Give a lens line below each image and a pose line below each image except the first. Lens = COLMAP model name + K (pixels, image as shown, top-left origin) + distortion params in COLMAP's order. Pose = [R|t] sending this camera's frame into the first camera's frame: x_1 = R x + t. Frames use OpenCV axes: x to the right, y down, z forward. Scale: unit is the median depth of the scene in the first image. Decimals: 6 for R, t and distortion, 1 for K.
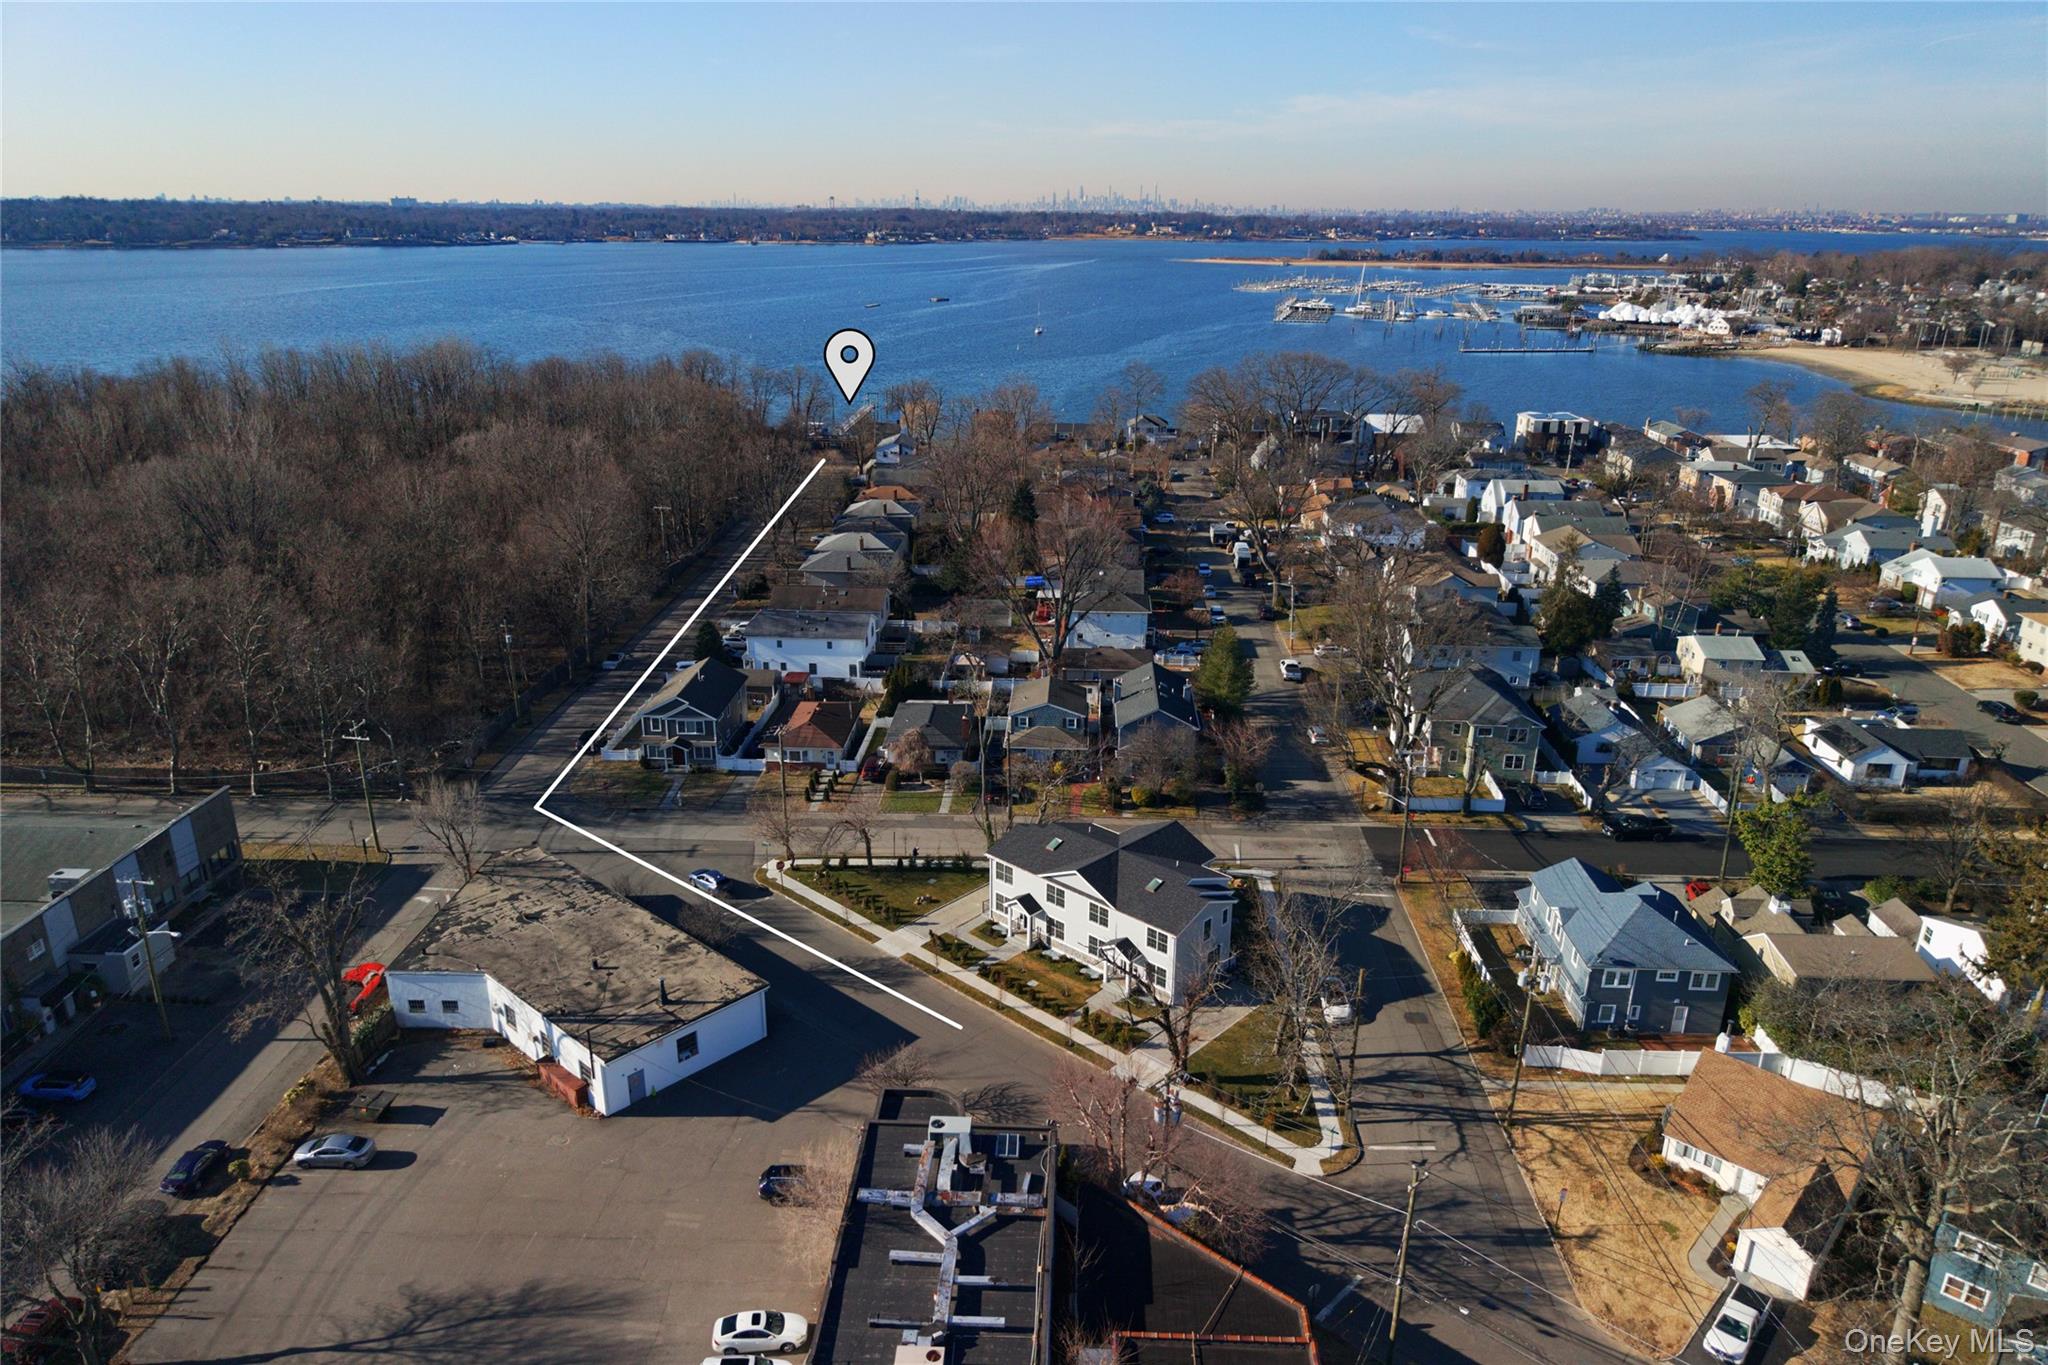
lens RADIAL K [[1400.3, 0, 1040.3], [0, 1400.3, 686.8], [0, 0, 1]] dist [0.012089, -0.014955]
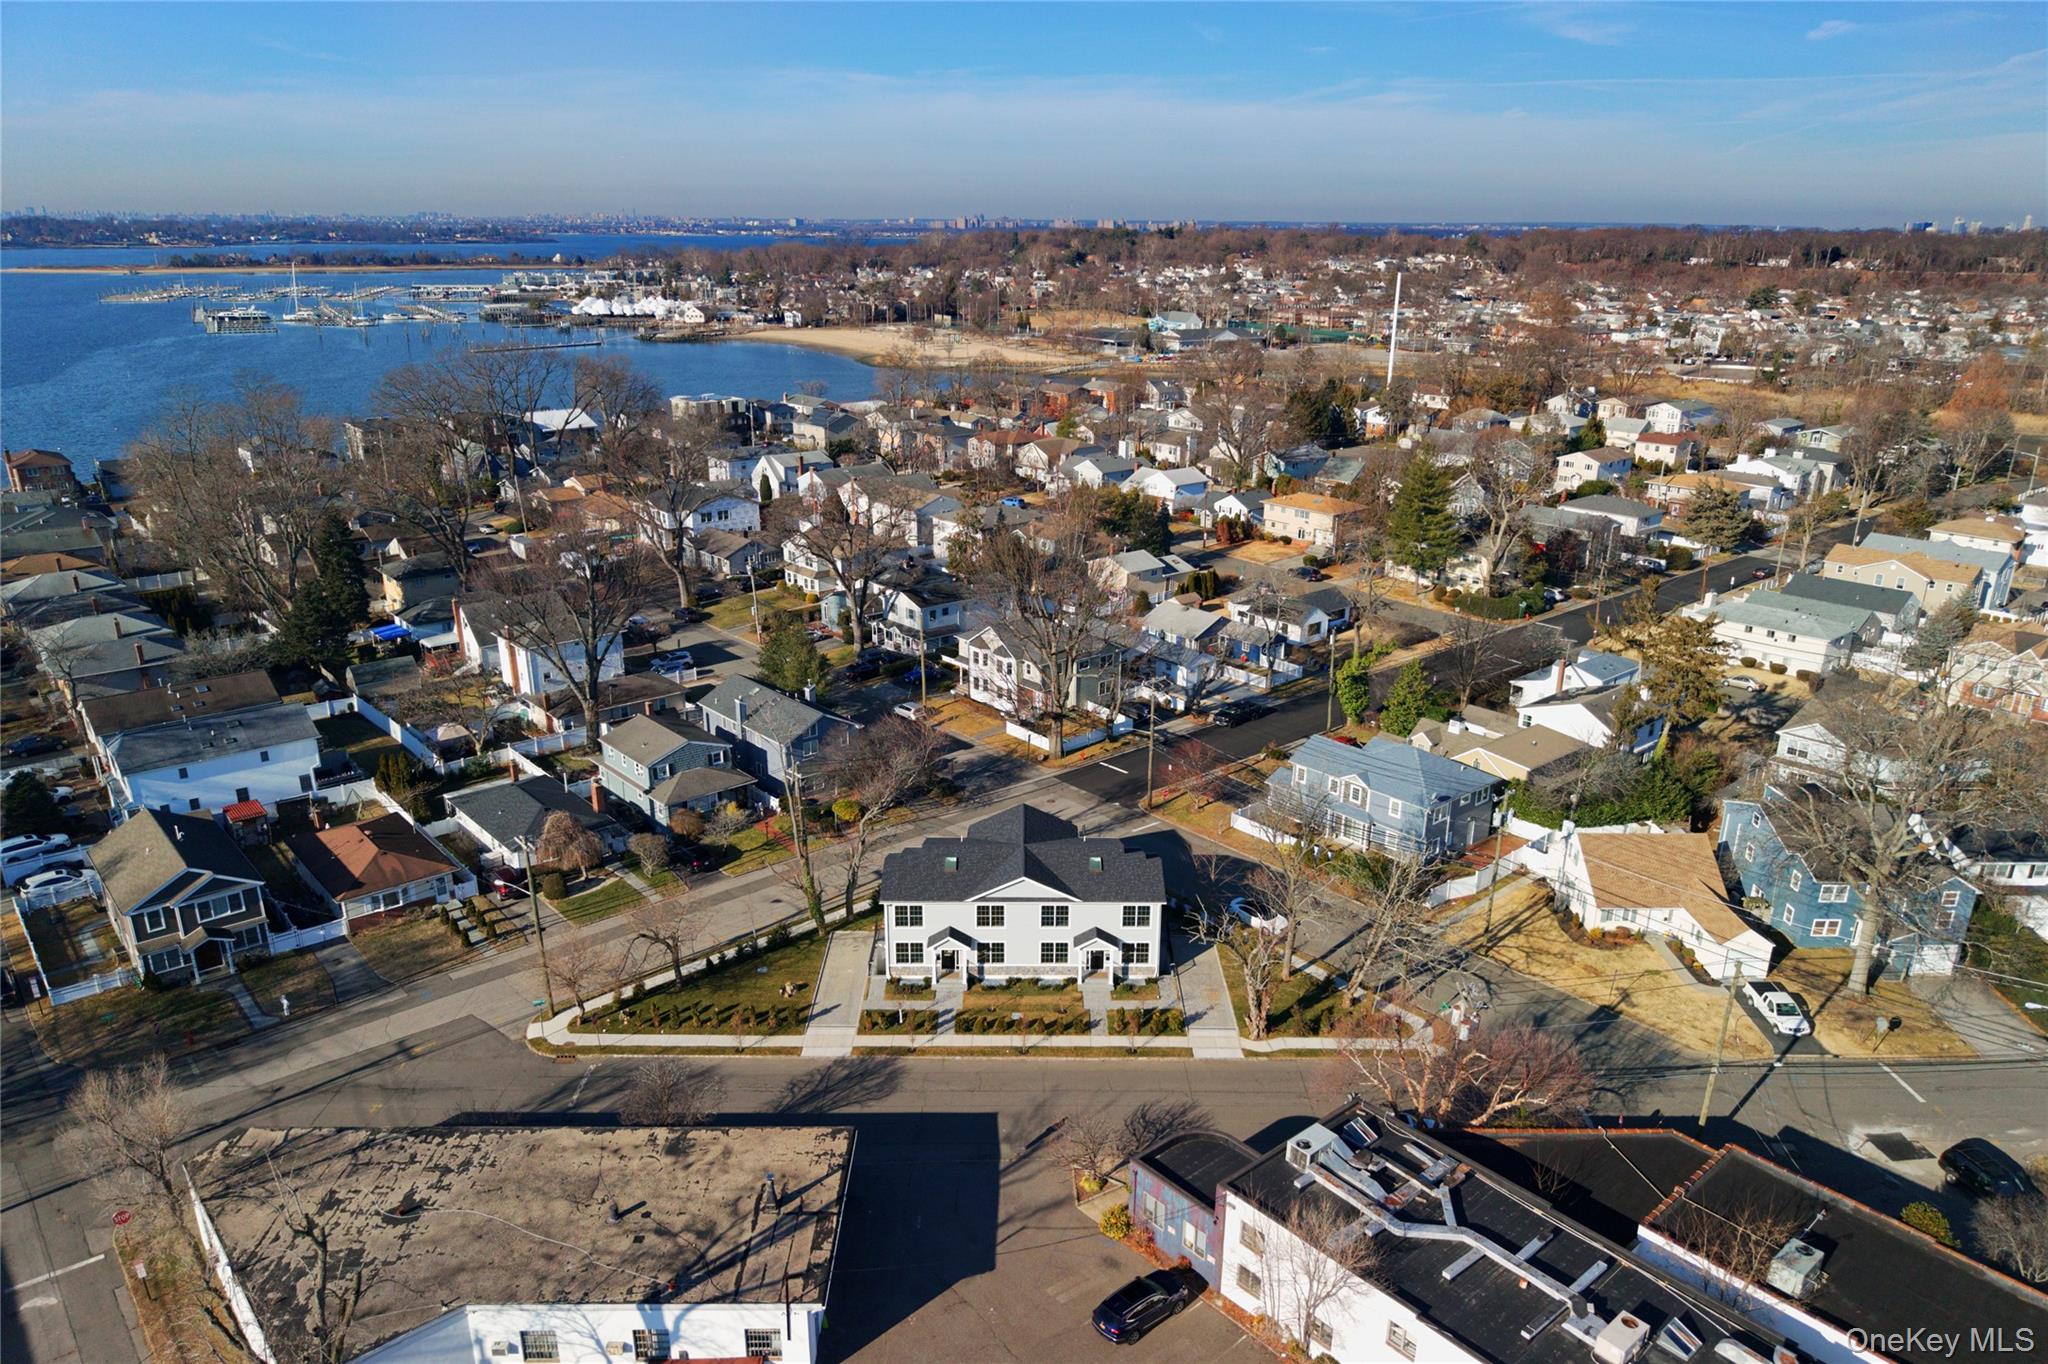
lens RADIAL K [[1400.3, 0, 1039.3], [0, 1400.3, 677.7], [0, 0, 1]] dist [0.012089, -0.014955]
pose [[0.722960, -0.213702, 0.657009, -0.390401], [0.220052, 0.972660, 0.074232, -0.042341], [-0.654909, 0.090909, 0.750219, 0.229278]]
